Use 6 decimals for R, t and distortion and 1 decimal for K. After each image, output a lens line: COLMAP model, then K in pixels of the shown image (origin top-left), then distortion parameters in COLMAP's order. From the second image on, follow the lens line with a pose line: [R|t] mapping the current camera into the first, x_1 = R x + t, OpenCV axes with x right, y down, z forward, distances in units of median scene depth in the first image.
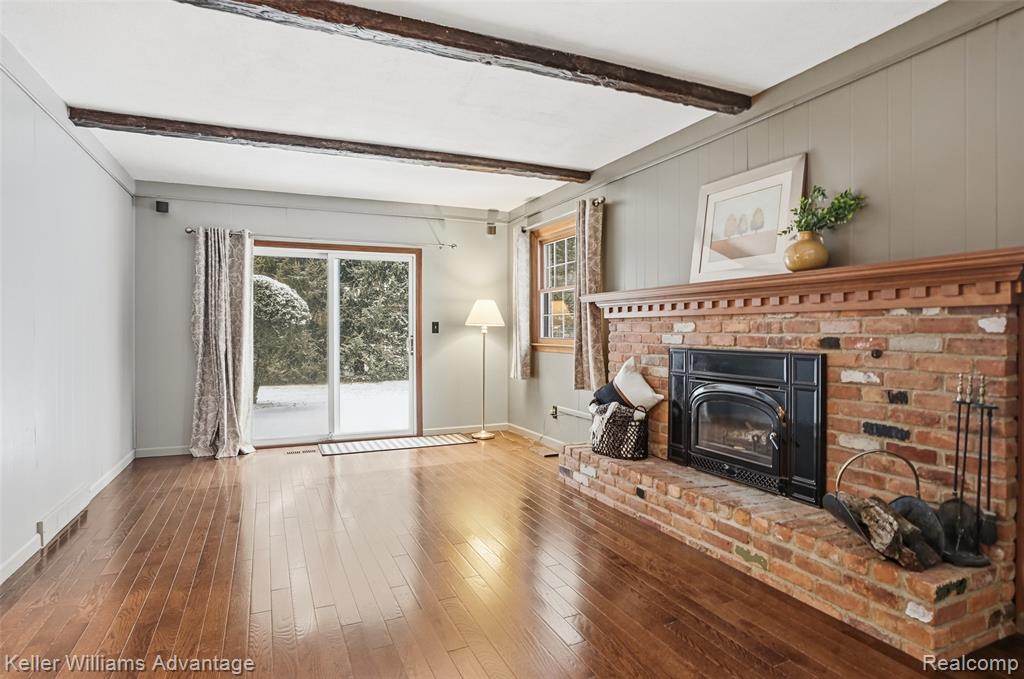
lens RADIAL K [[548.3, 0, 510.5], [0, 548.3, 331.3], [0, 0, 1]] dist [0.003311, 0.001432]
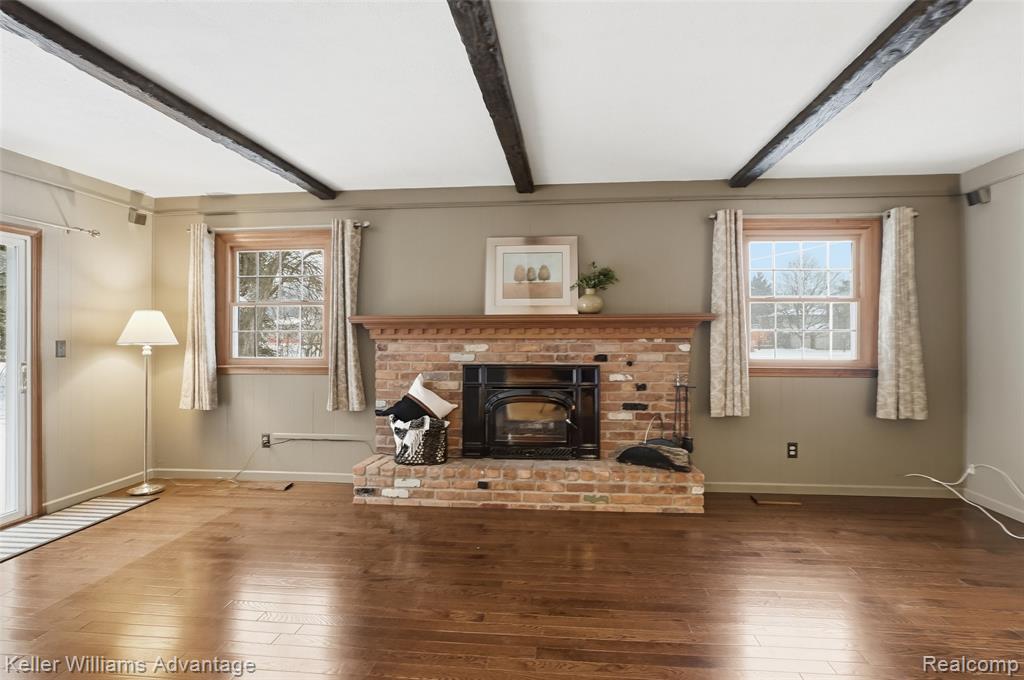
lens RADIAL K [[519.5, 0, 512.0], [0, 519.5, 340.0], [0, 0, 1]] dist [-0.025843, 0.001259]
pose [[0.506758, -0.003395, 0.862082, -0.858892], [0.003627, 0.999992, 0.001806, -0.035051], [-0.862081, 0.002212, 0.506766, 0.429432]]
